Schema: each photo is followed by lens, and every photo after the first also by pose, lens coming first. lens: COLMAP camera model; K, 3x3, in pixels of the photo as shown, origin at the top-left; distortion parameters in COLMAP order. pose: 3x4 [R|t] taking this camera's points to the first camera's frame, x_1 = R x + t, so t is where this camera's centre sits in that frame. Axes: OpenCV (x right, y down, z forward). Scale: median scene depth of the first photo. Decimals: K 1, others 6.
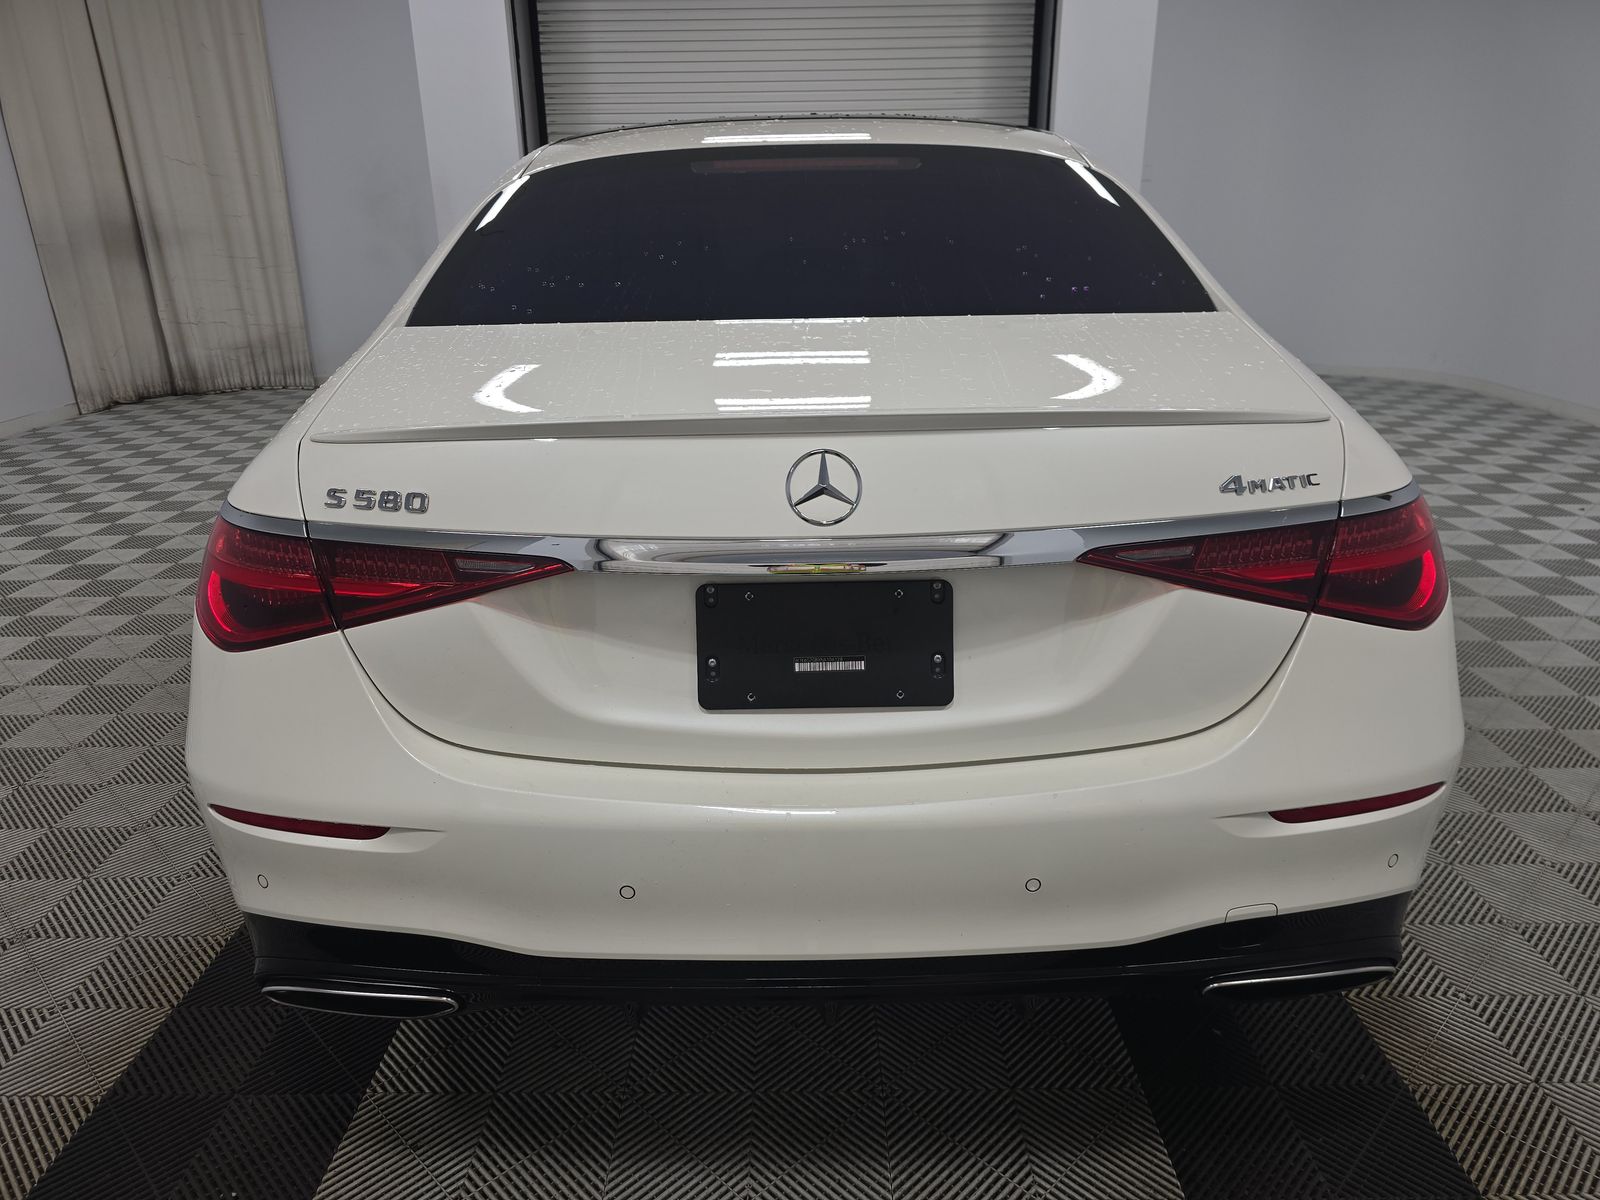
lens RADIAL K [[1107.6, 0, 813.2], [0, 1107.6, 596.5], [0, 0, 1]] dist [0.025066, -0.020864]
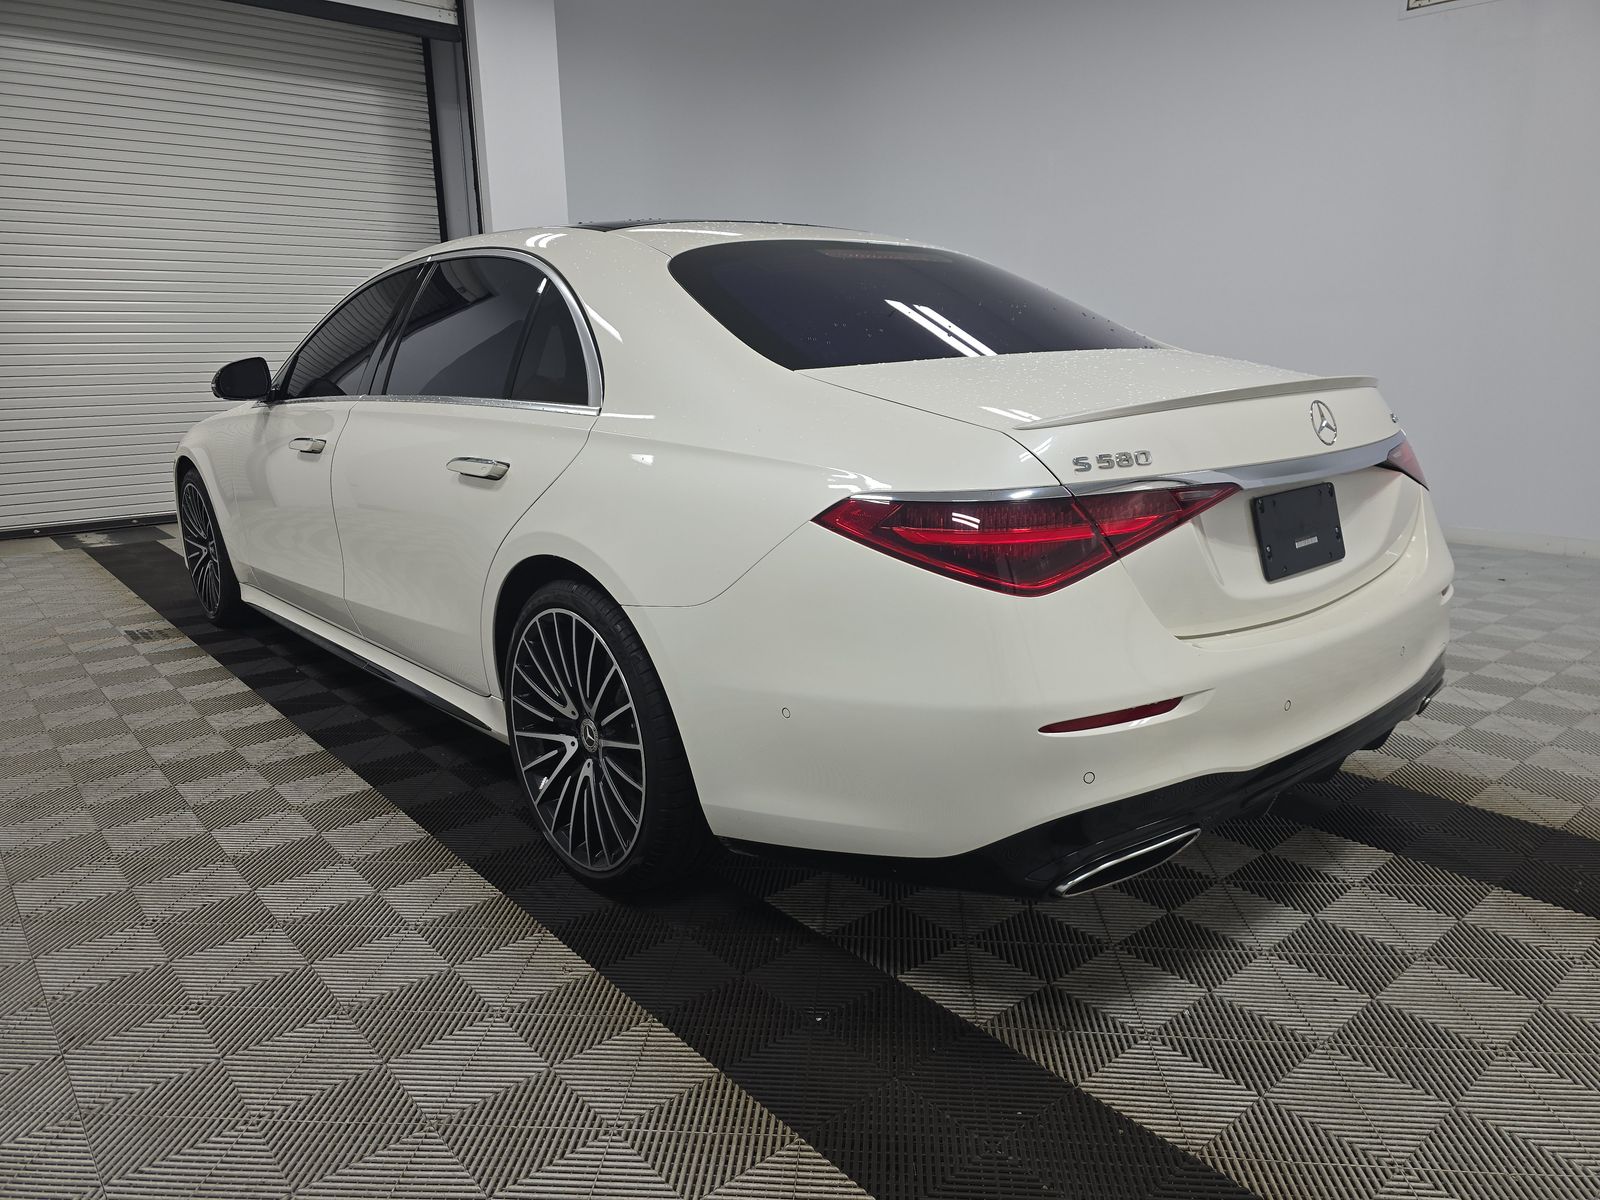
lens RADIAL K [[1107.6, 0, 792.1], [0, 1107.6, 598.1], [0, 0, 1]] dist [0.025066, -0.020864]
pose [[0.767439, -0.147803, 0.623852, -1.540039], [0.222633, 0.973948, -0.043126, 0.045610], [-0.601226, 0.171987, 0.780351, 0.217570]]
